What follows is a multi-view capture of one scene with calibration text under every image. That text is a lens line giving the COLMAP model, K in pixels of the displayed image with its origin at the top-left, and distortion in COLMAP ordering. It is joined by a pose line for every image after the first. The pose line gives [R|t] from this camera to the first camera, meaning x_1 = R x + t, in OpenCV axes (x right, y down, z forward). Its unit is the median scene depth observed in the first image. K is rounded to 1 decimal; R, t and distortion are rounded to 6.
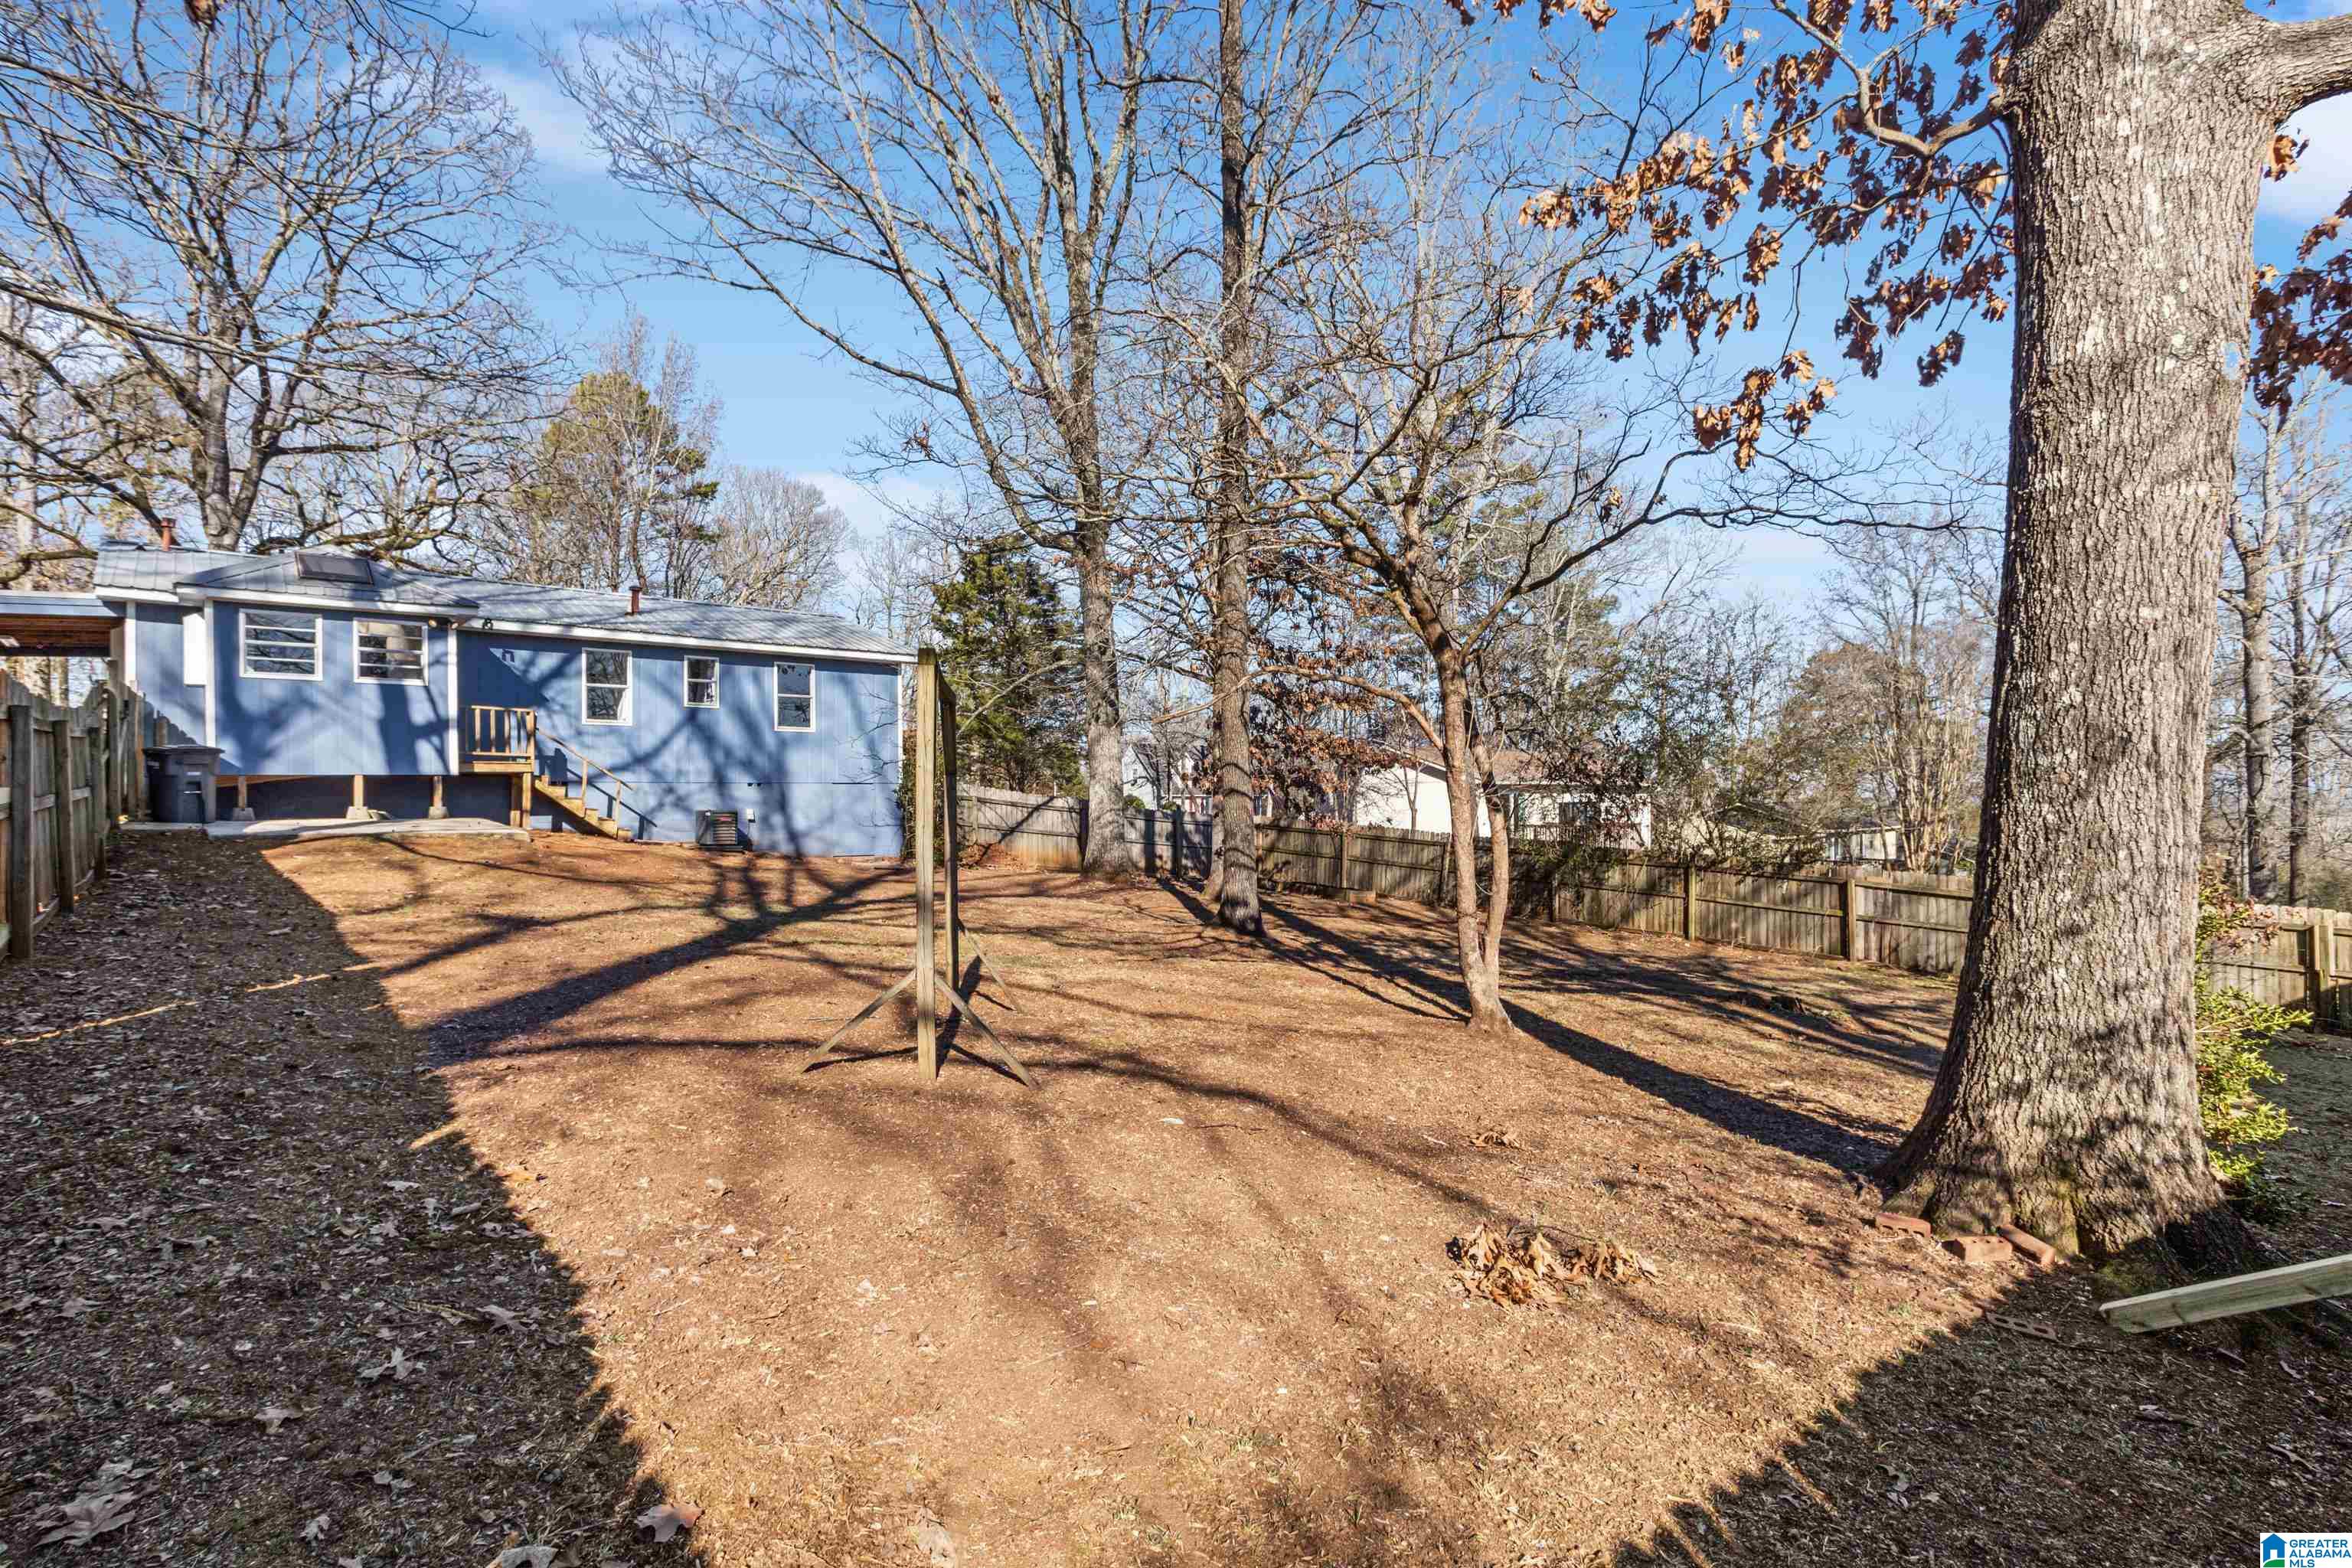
lens RADIAL K [[1172.5, 0, 1176.0], [0, 1172.5, 784.0], [0, 0, 1]] dist [-0.027691, 0.000419]
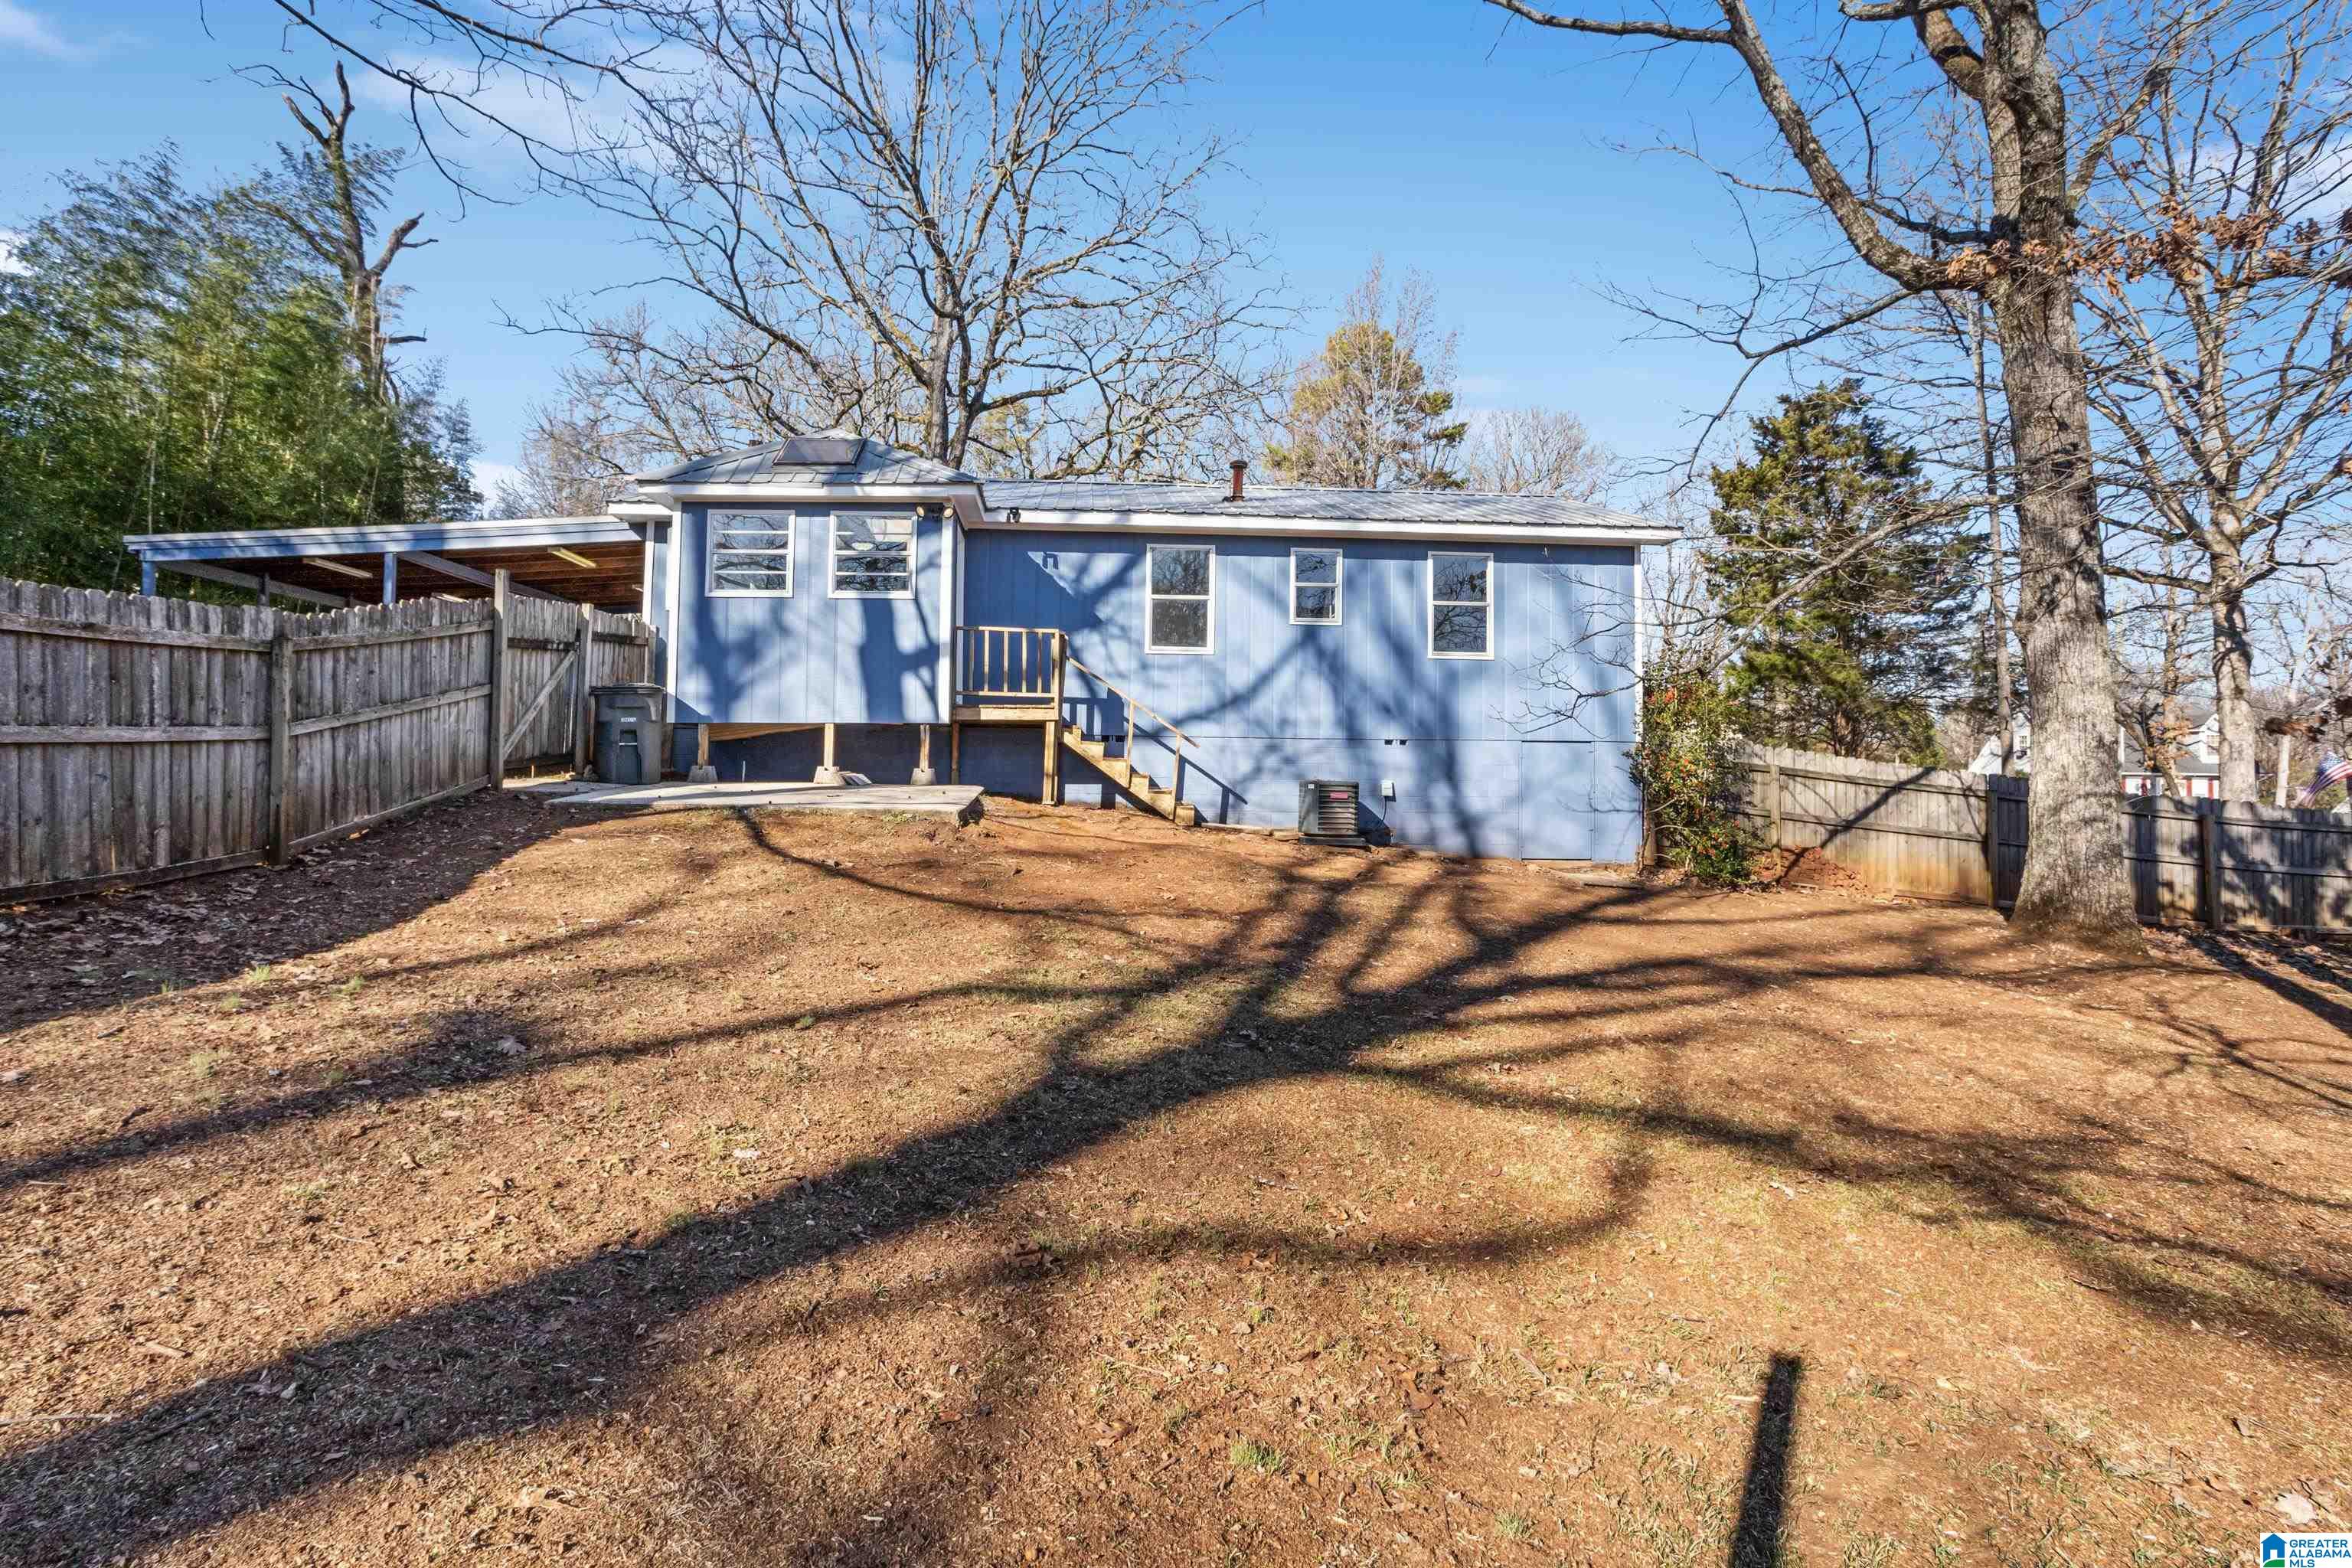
lens RADIAL K [[1146.9, 0, 1148.0], [0, 1146.9, 748.6], [0, 0, 1]] dist [-0.055421, 0.033860]
pose [[0.777830, 0.002129, -0.628471, -0.076057], [-0.006271, 0.999971, -0.004375, 0.008539], [0.628444, 0.007344, 0.777820, 0.453913]]
